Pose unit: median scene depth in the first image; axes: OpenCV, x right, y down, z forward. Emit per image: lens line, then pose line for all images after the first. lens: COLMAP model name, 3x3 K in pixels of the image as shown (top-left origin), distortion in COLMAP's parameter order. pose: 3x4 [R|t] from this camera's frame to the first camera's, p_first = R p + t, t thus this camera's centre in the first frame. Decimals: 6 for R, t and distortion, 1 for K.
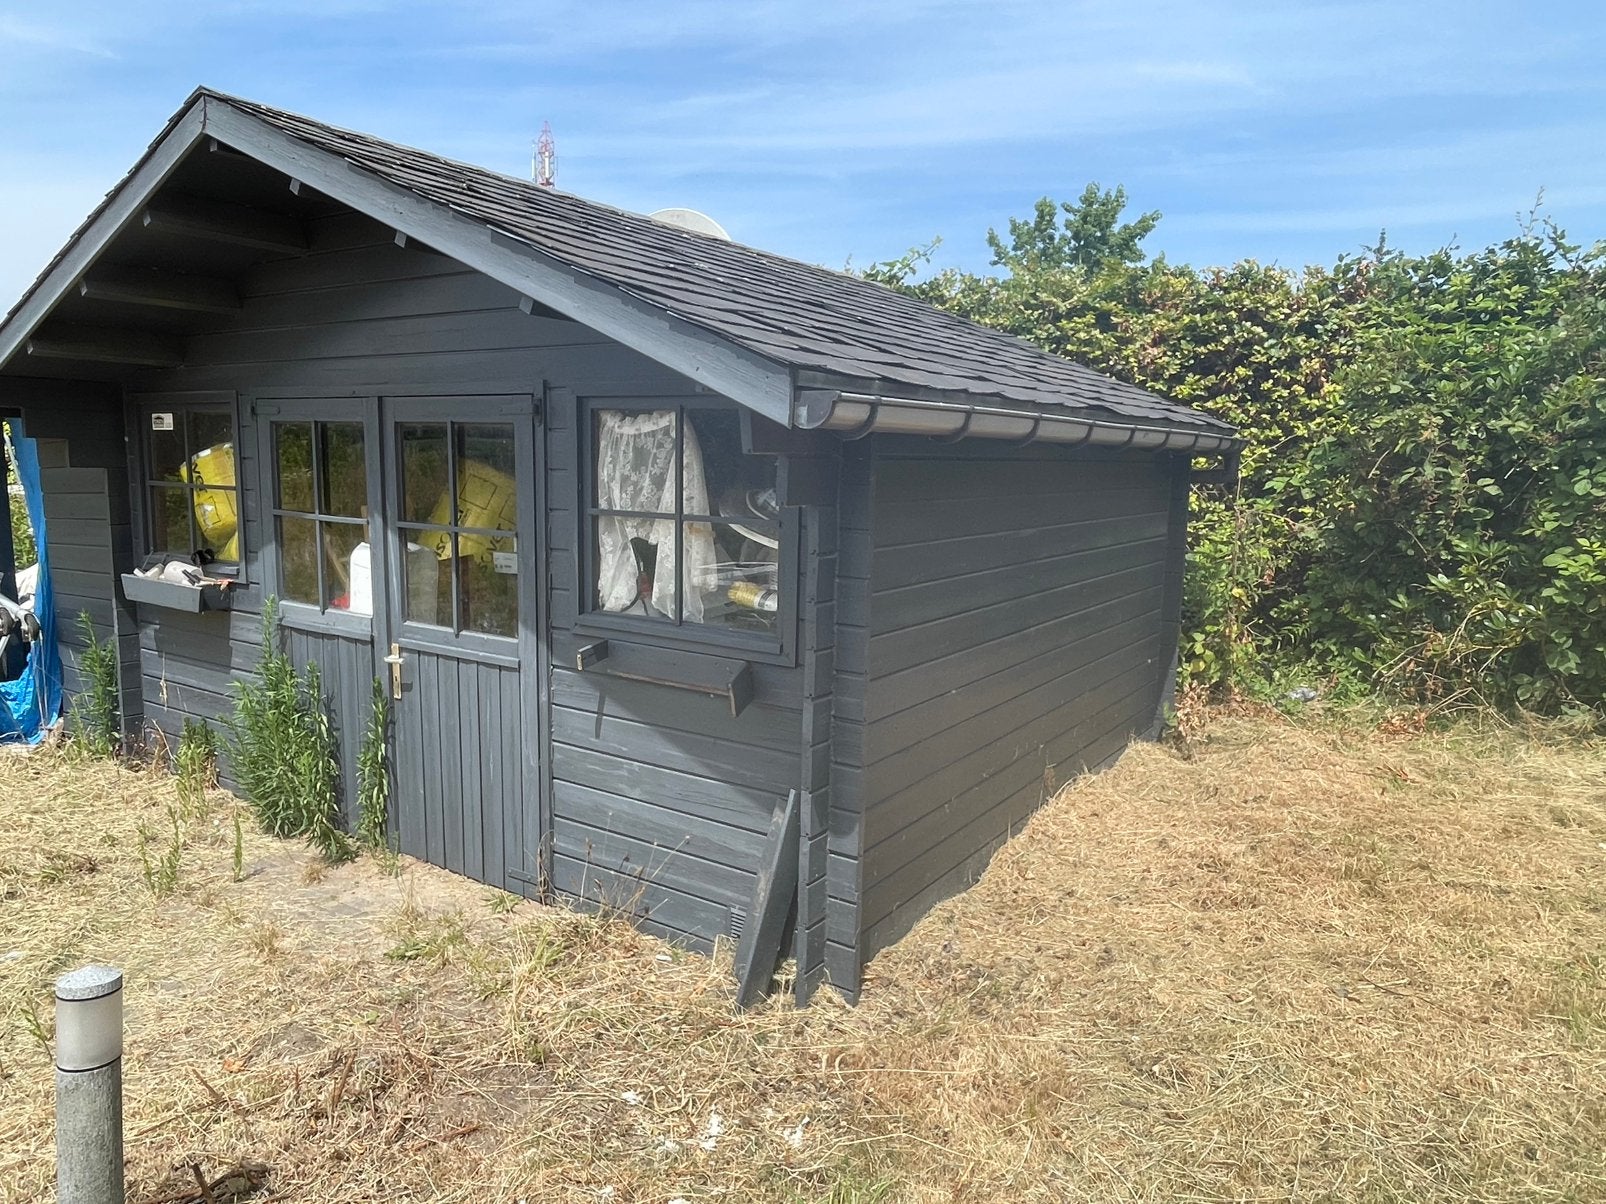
lens RADIAL K [[1046.4, 0, 803.0], [0, 1046.4, 602.0], [0, 0, 1]] dist [0.002874, -0.005727]
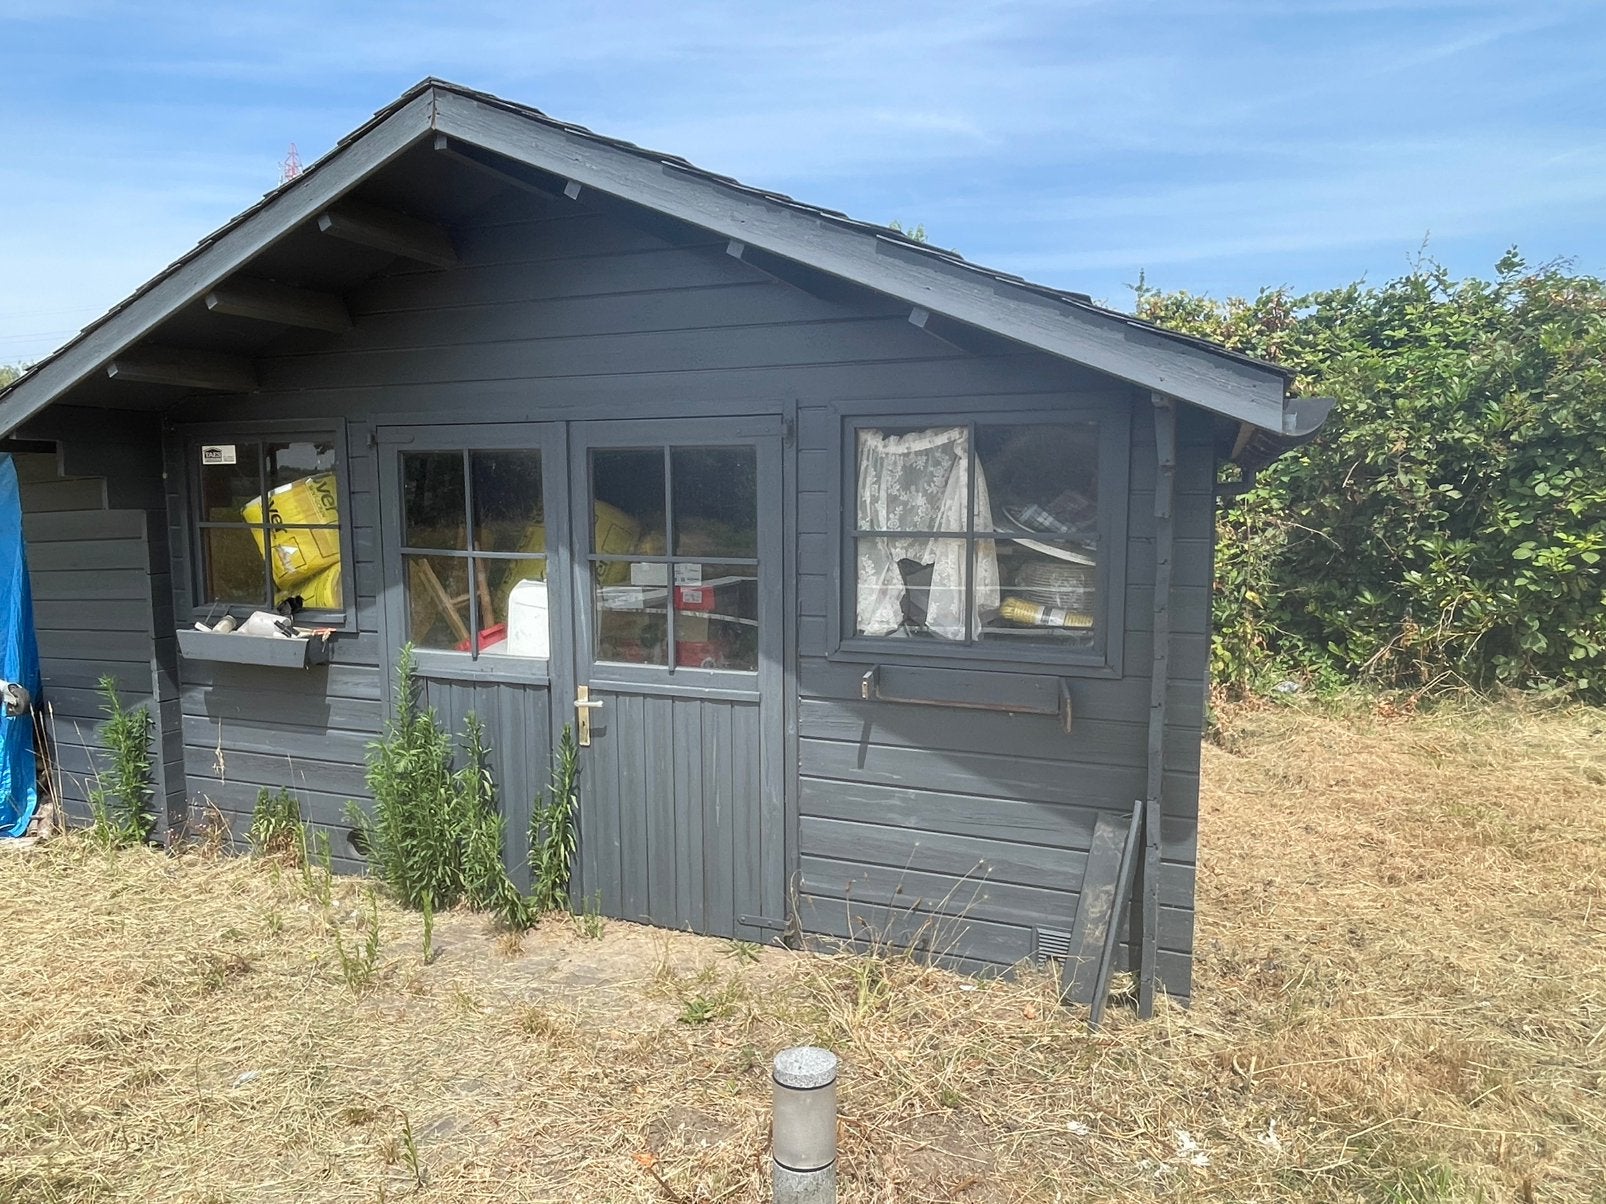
lens RADIAL K [[1046.4, 0, 803.0], [0, 1046.4, 602.0], [0, 0, 1]] dist [0.002874, -0.005727]
pose [[0.978935, -0.046835, 0.198726, -0.373886], [0.052455, 0.998356, -0.023107, -0.002881], [-0.197317, 0.033044, 0.979783, 0.053071]]
